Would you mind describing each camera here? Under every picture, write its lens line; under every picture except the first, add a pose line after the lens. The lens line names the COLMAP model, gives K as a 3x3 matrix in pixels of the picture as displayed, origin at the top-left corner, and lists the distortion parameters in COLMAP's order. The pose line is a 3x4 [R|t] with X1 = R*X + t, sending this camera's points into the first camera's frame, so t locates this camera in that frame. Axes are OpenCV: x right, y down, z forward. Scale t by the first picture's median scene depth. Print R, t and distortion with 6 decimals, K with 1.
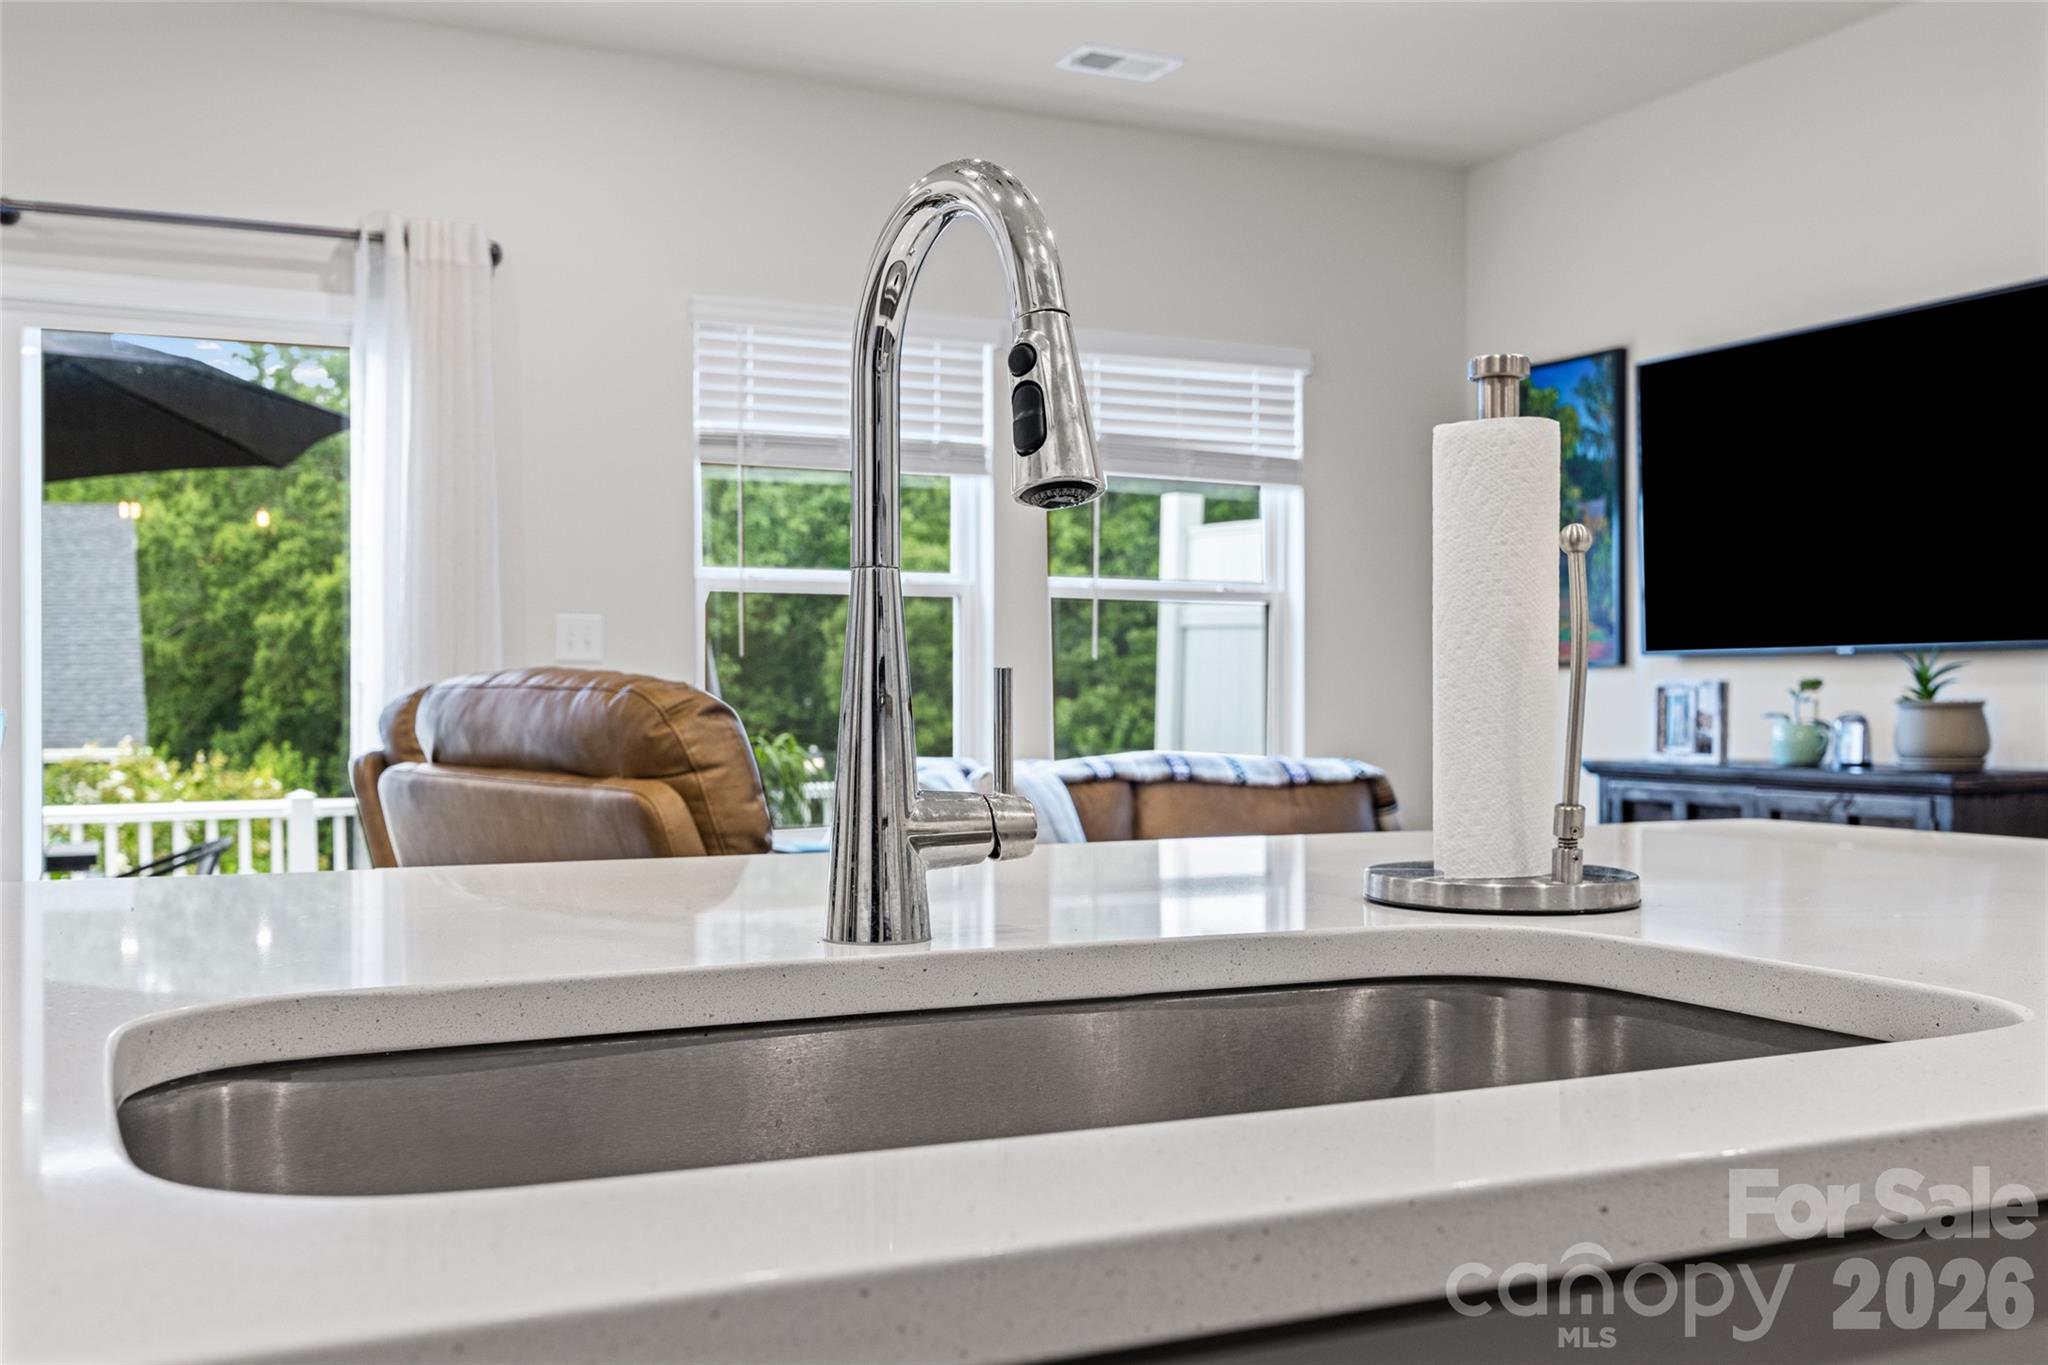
lens RADIAL K [[1944.9, 0, 1028.1], [0, 1944.9, 674.1], [0, 0, 1]] dist [0.005978, 0.000000]
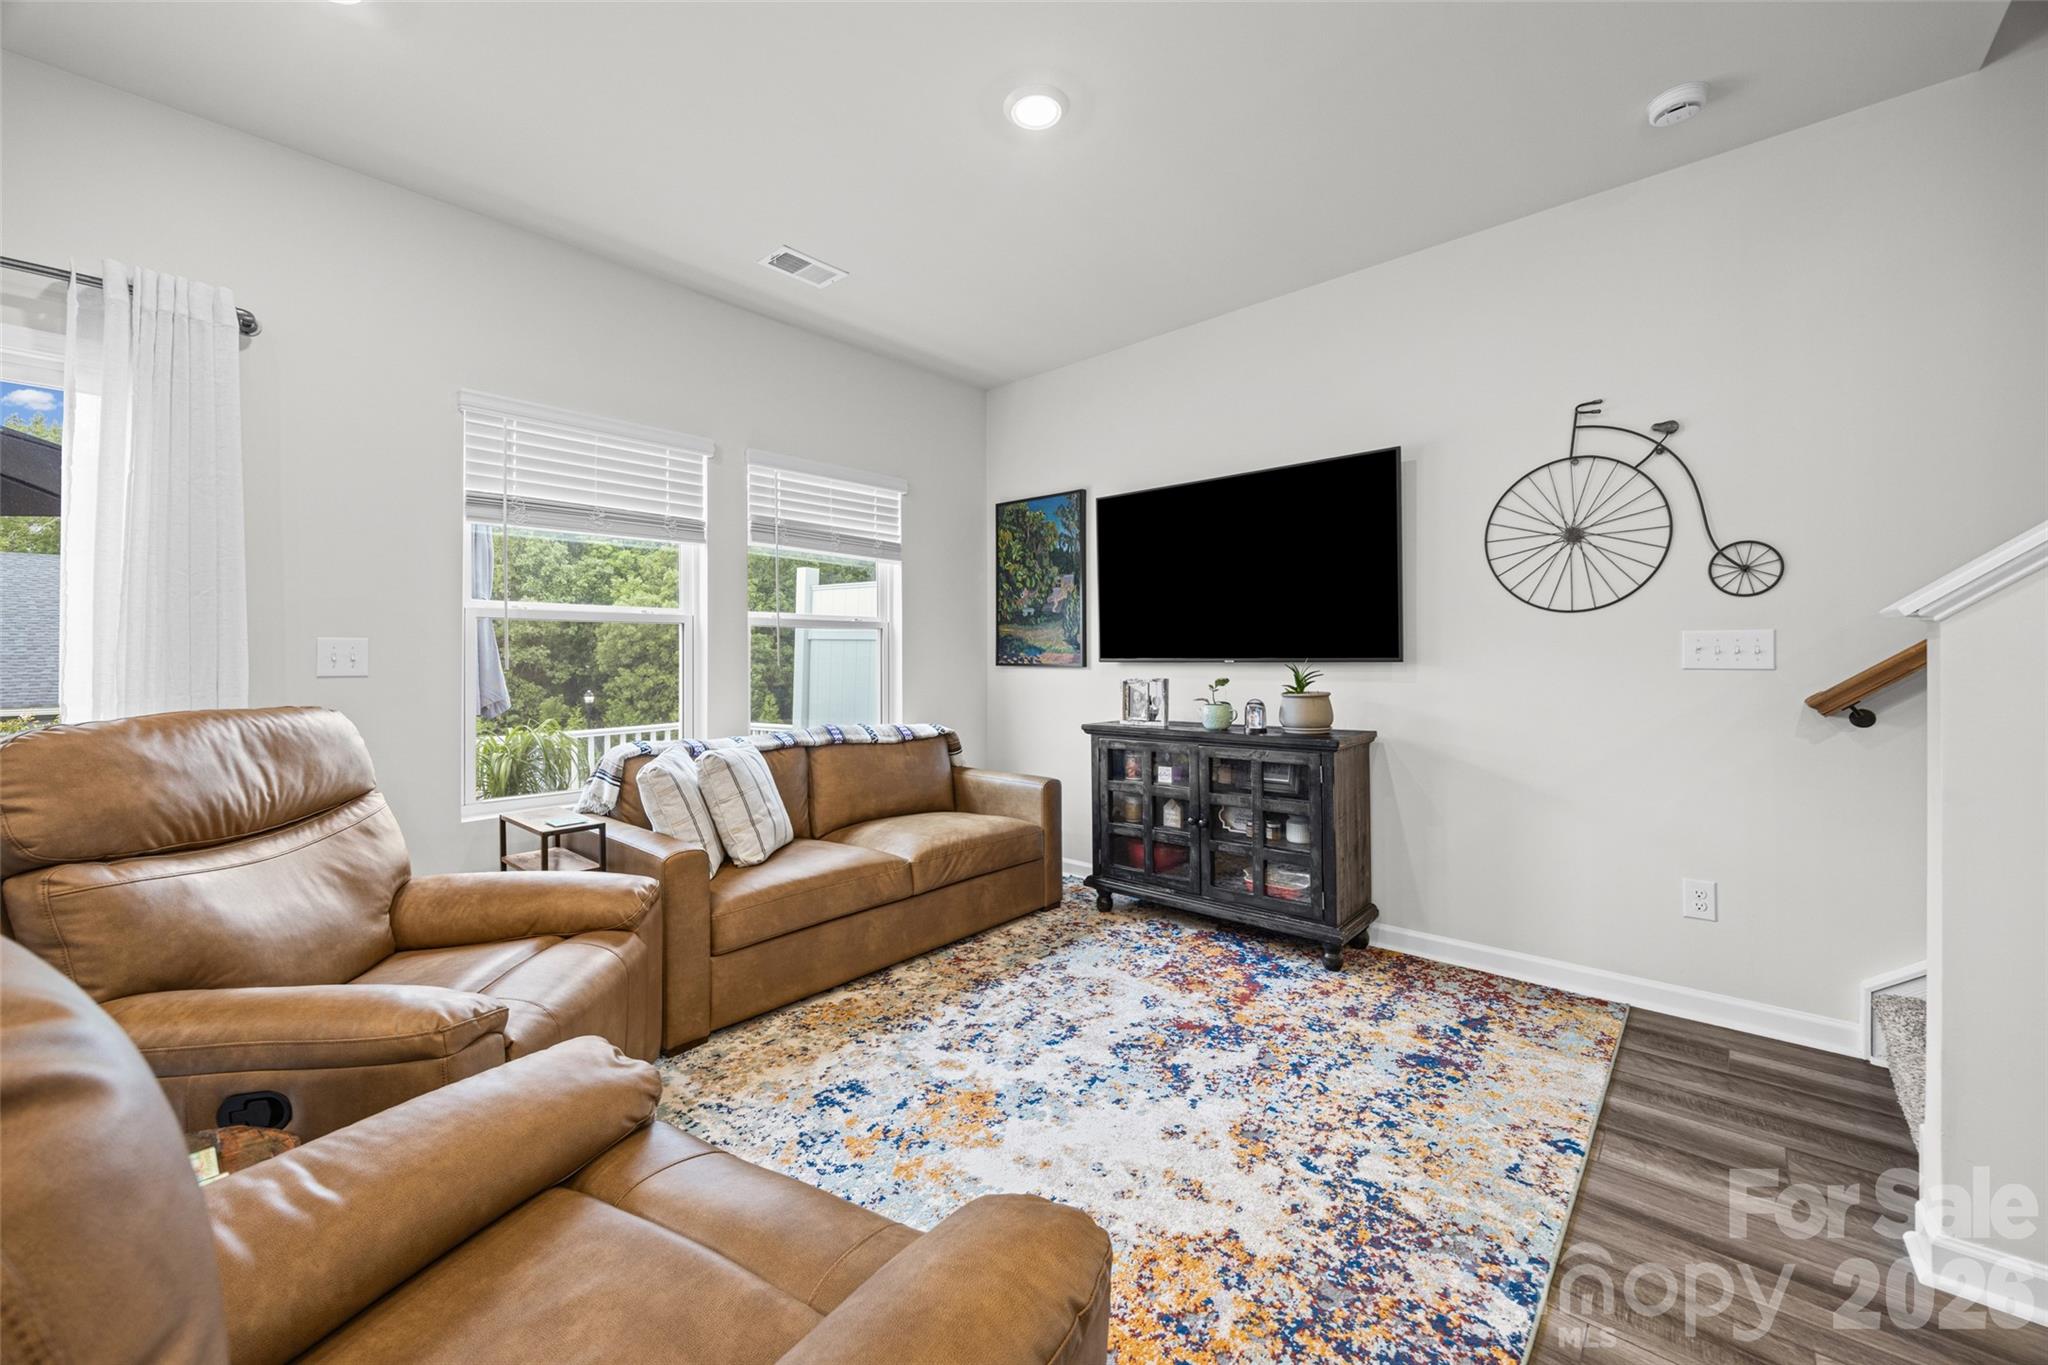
lens RADIAL K [[794.8, 0, 1024.9], [0, 794.8, 645.7], [0, 0, 1]] dist [-0.007247, 0.001309]
pose [[0.924766, 0.000455, 0.380536, -0.024294], [0.002647, 0.999967, -0.007628, -0.017849], [-0.380527, 0.008062, 0.924735, 0.339017]]
